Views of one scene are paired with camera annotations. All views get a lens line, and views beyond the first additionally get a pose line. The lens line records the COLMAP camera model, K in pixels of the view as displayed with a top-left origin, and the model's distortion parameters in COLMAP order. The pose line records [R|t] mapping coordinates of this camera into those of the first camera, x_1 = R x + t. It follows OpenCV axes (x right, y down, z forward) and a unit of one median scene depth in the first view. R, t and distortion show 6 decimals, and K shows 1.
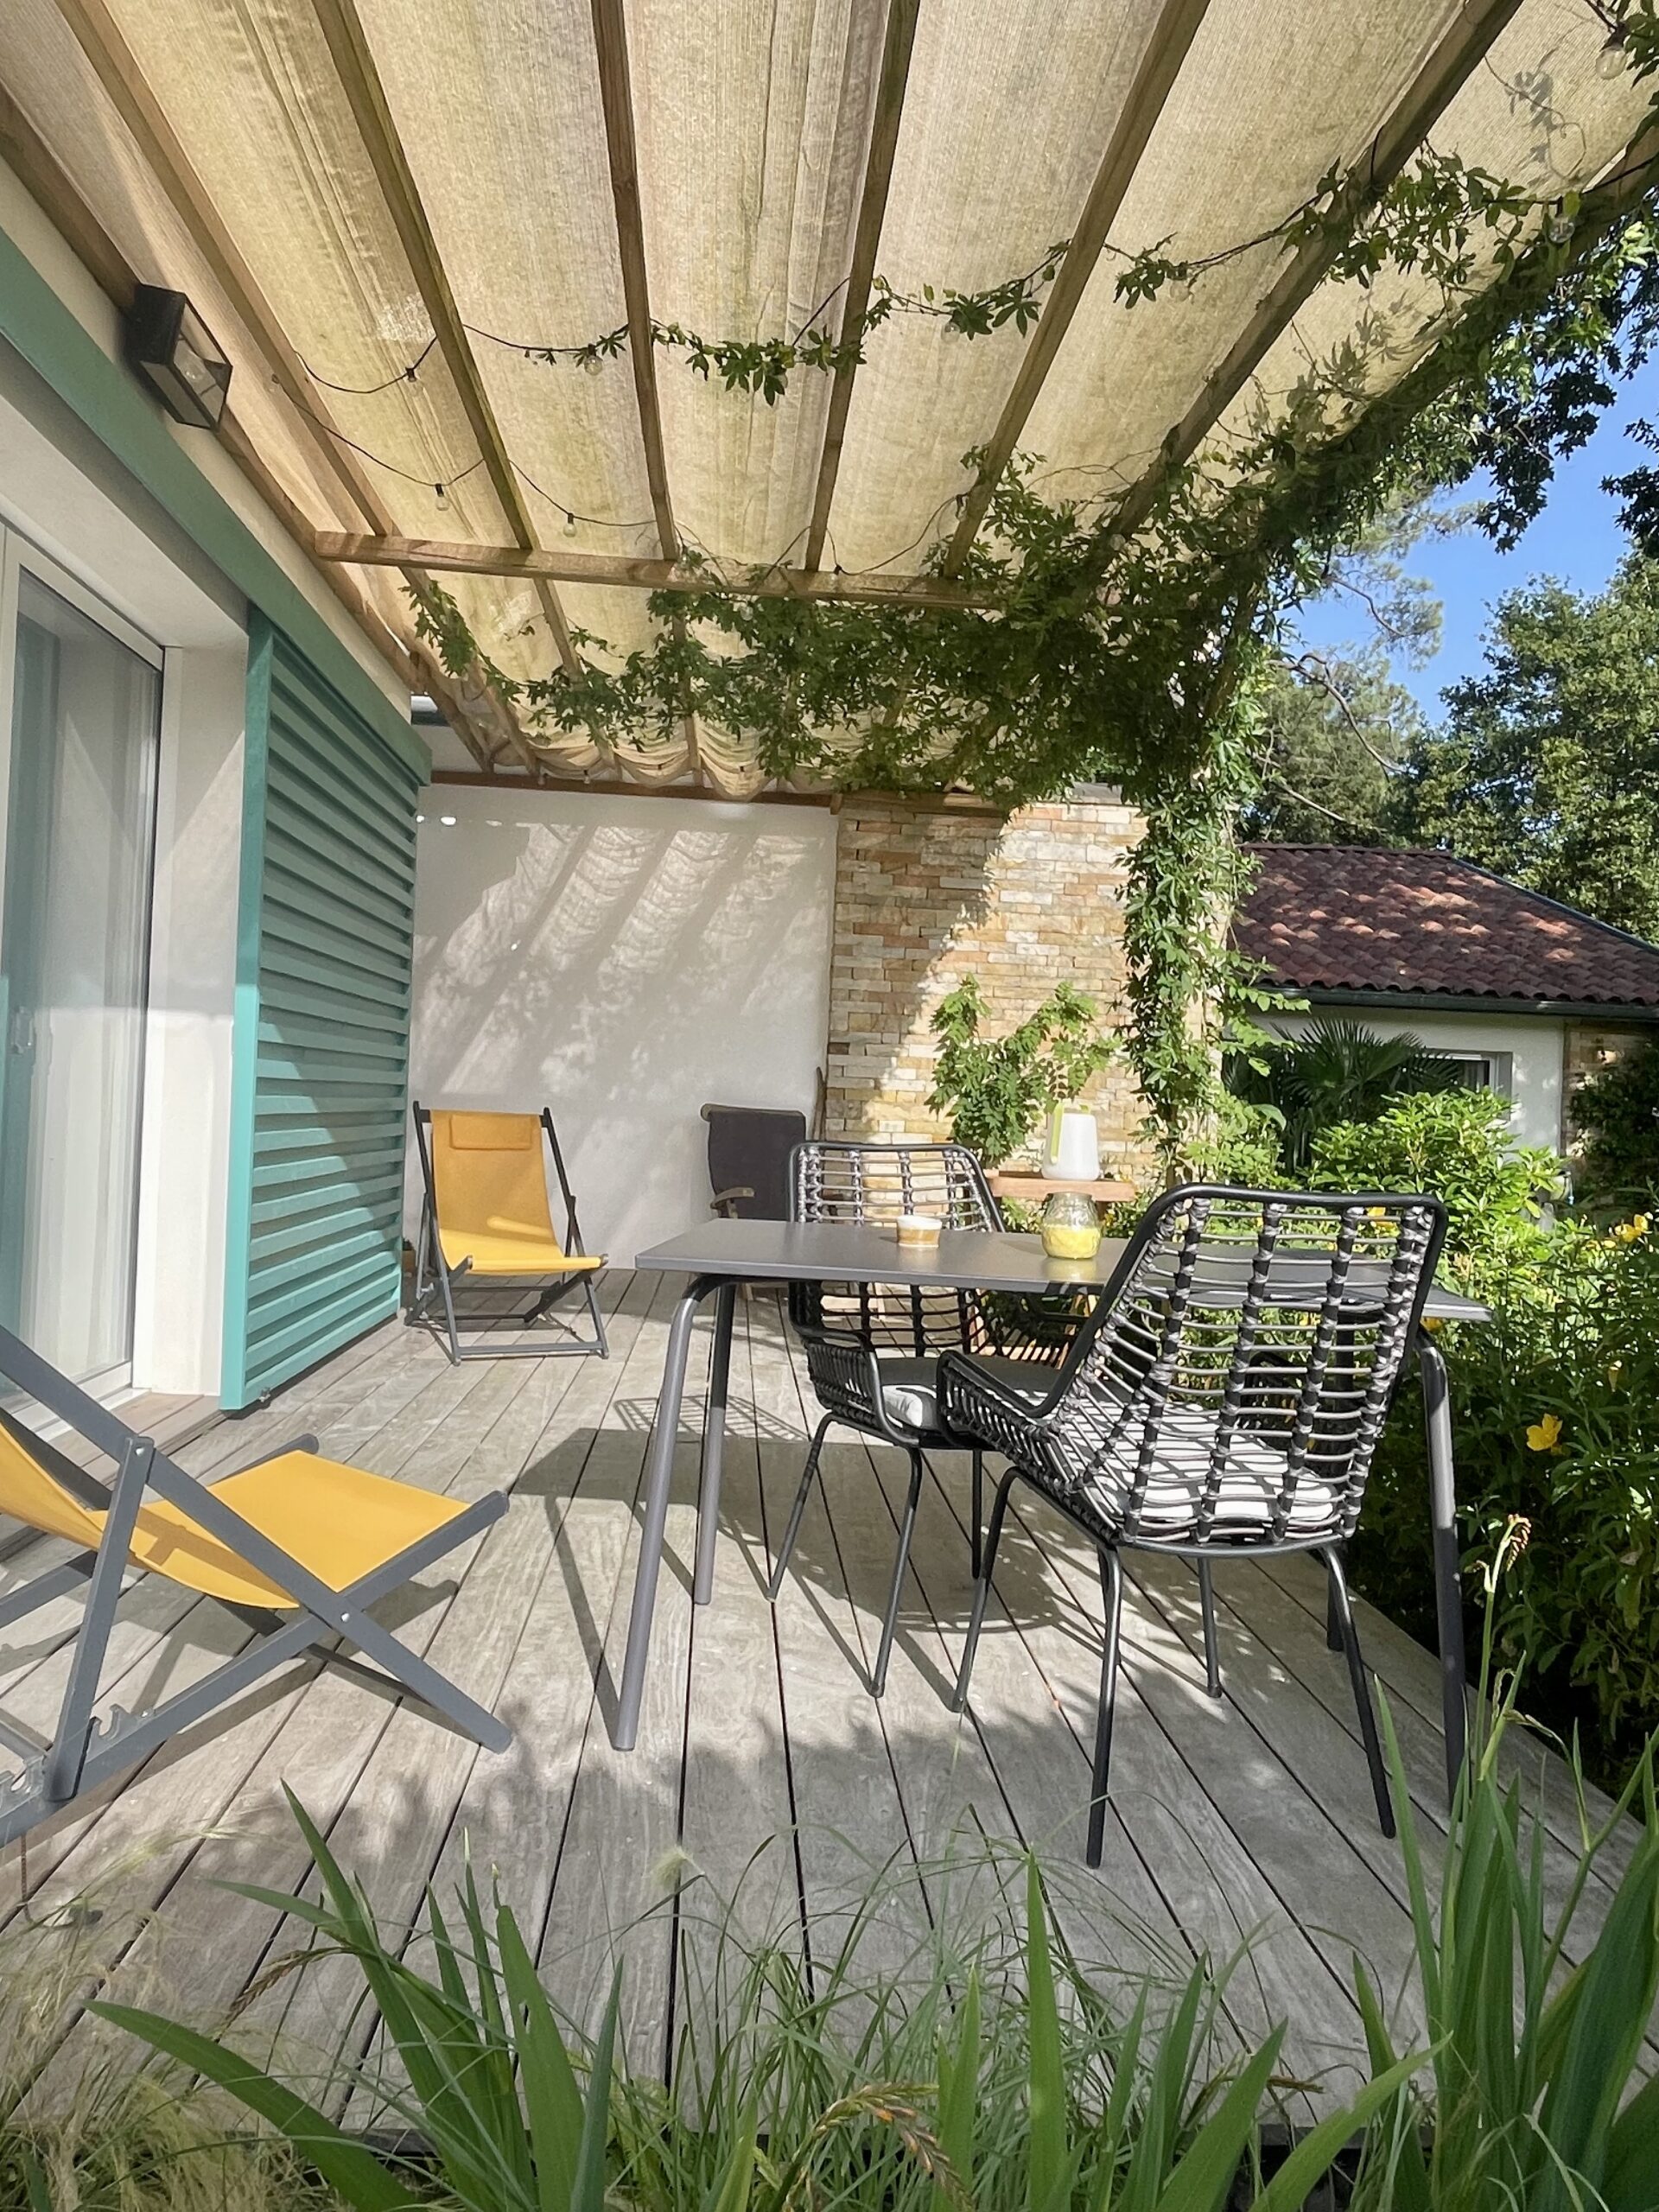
lens RADIAL K [[1483.5, 0, 831.9], [0, 1483.5, 1110.1], [0, 0, 1]] dist [0.001344, -0.001092]
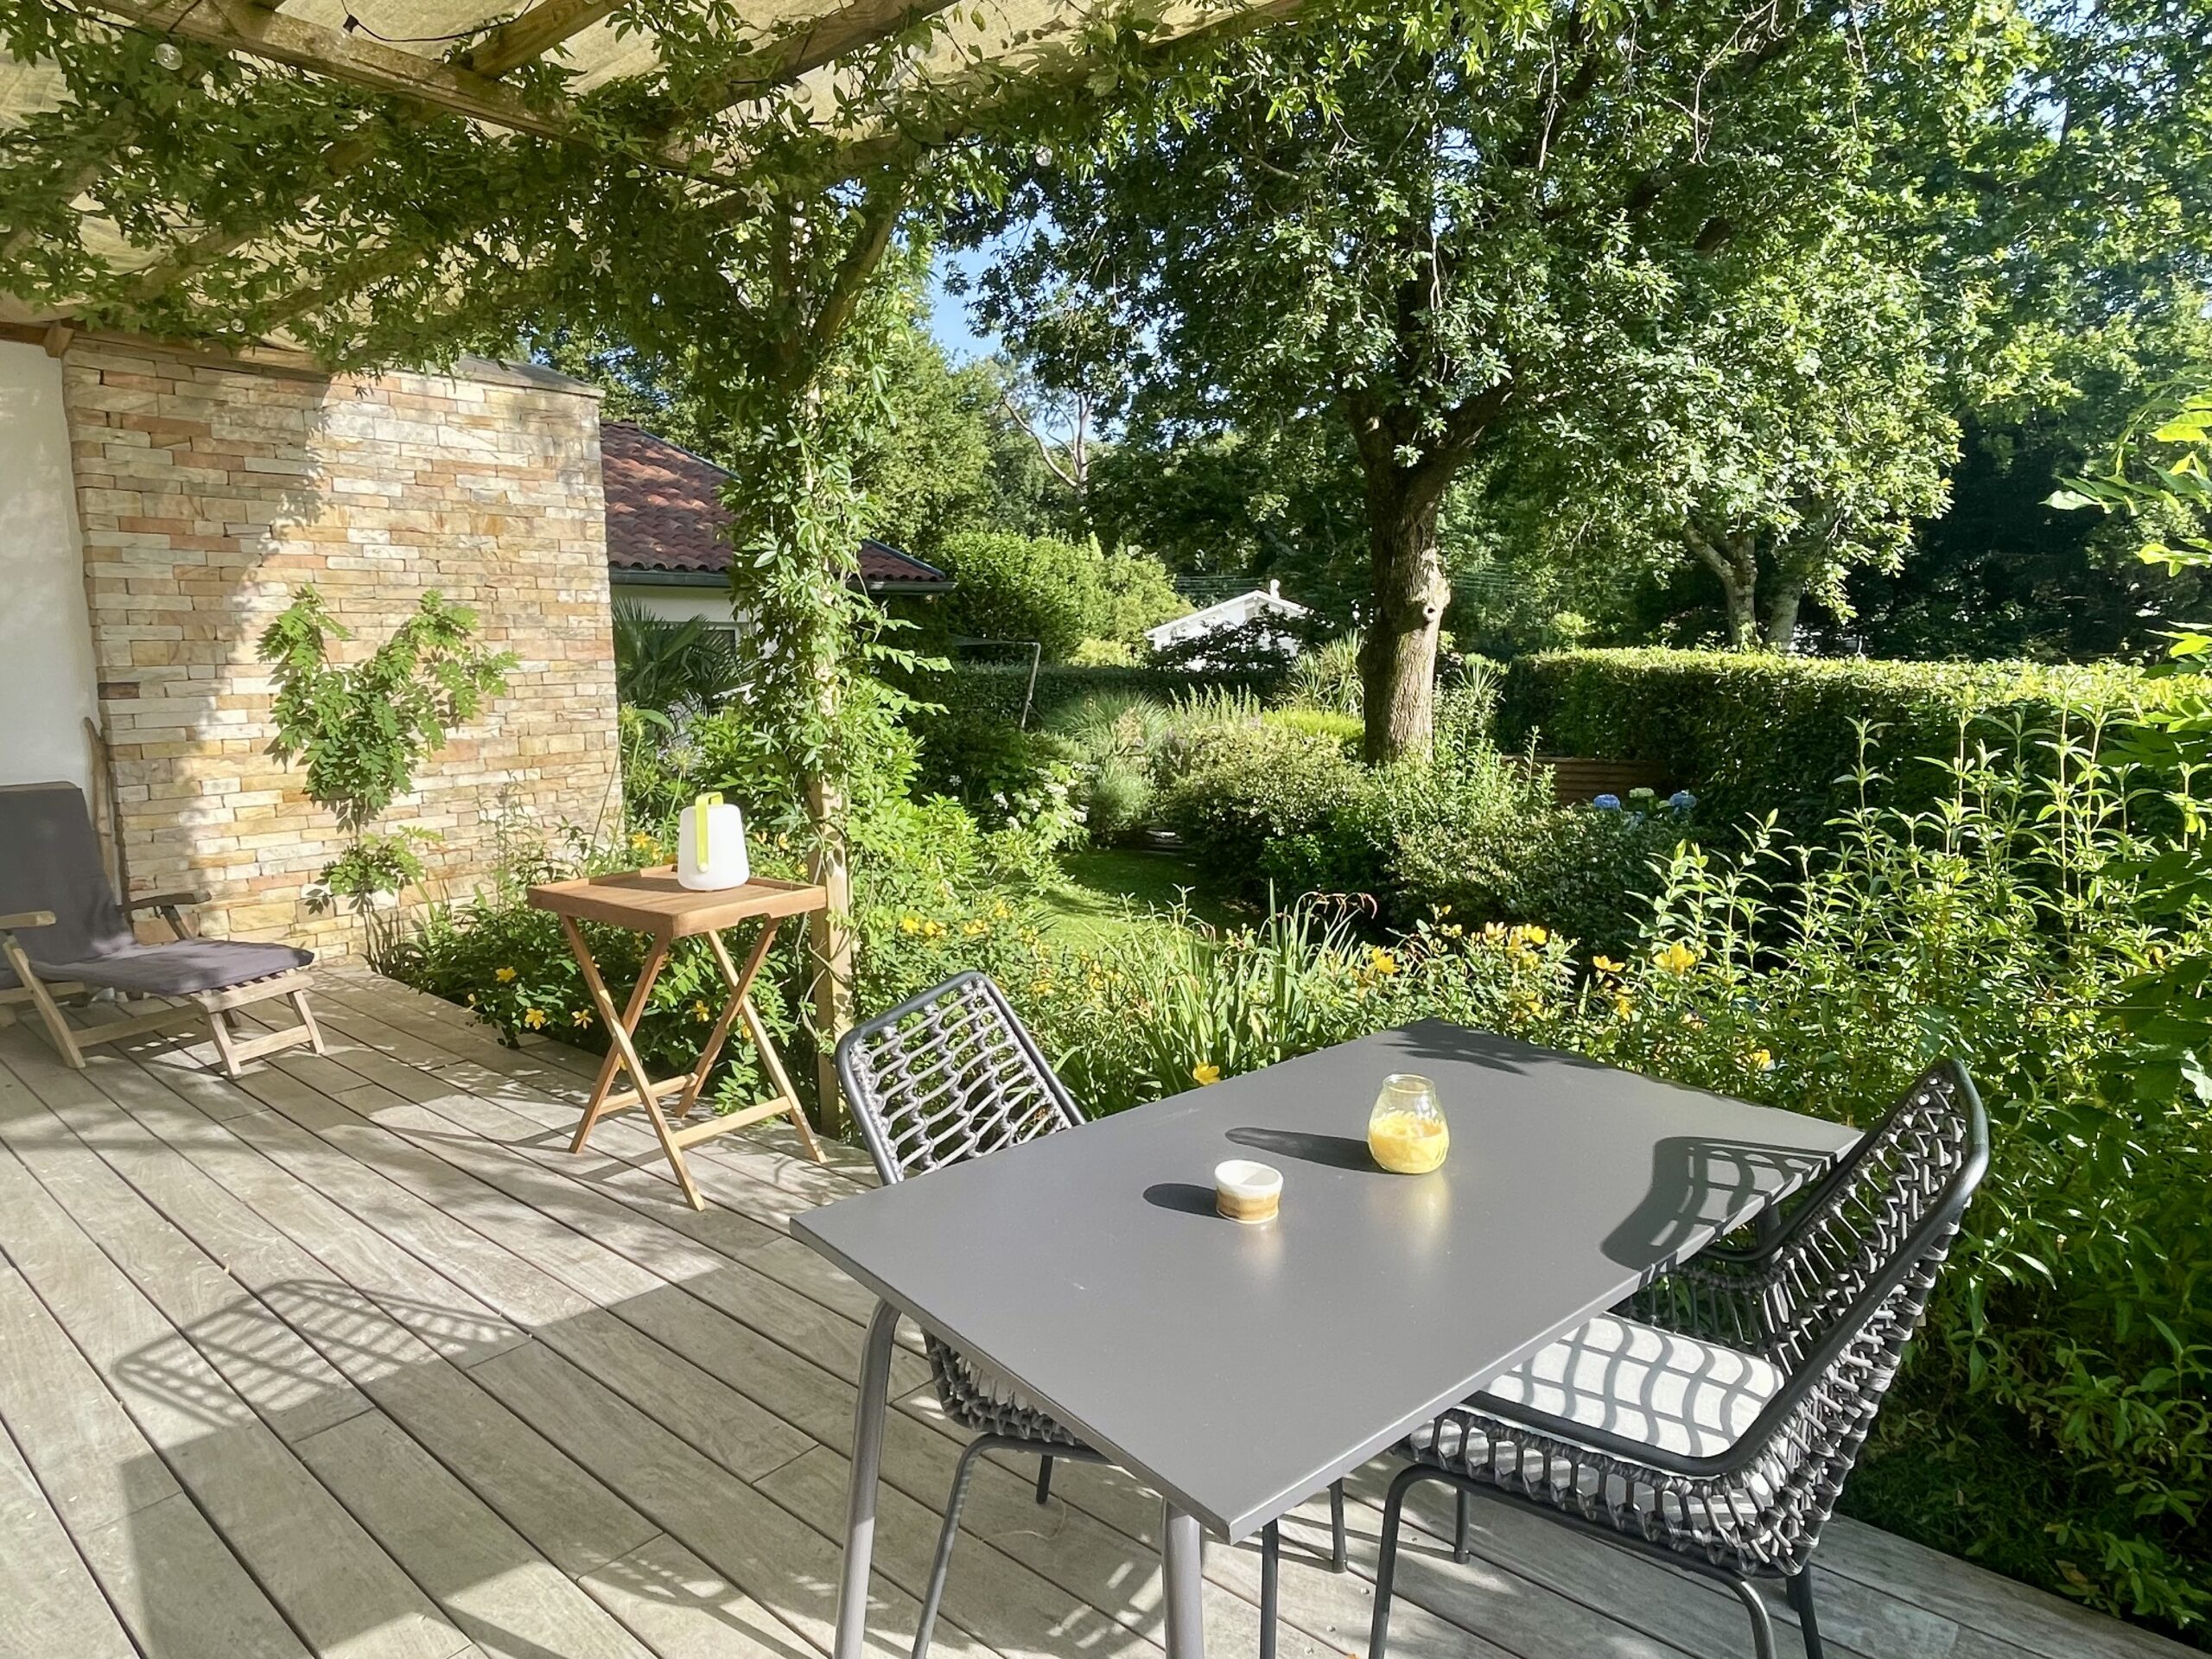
lens RADIAL K [[1307.1, 0, 1103.9], [0, 1307.1, 827.3], [0, 0, 1]] dist [-0.001331, -0.000447]
pose [[0.700187, -0.149094, 0.698218, -0.116155], [0.049198, 0.985704, 0.161146, -0.054879], [-0.712262, -0.078481, 0.697512, 0.195103]]
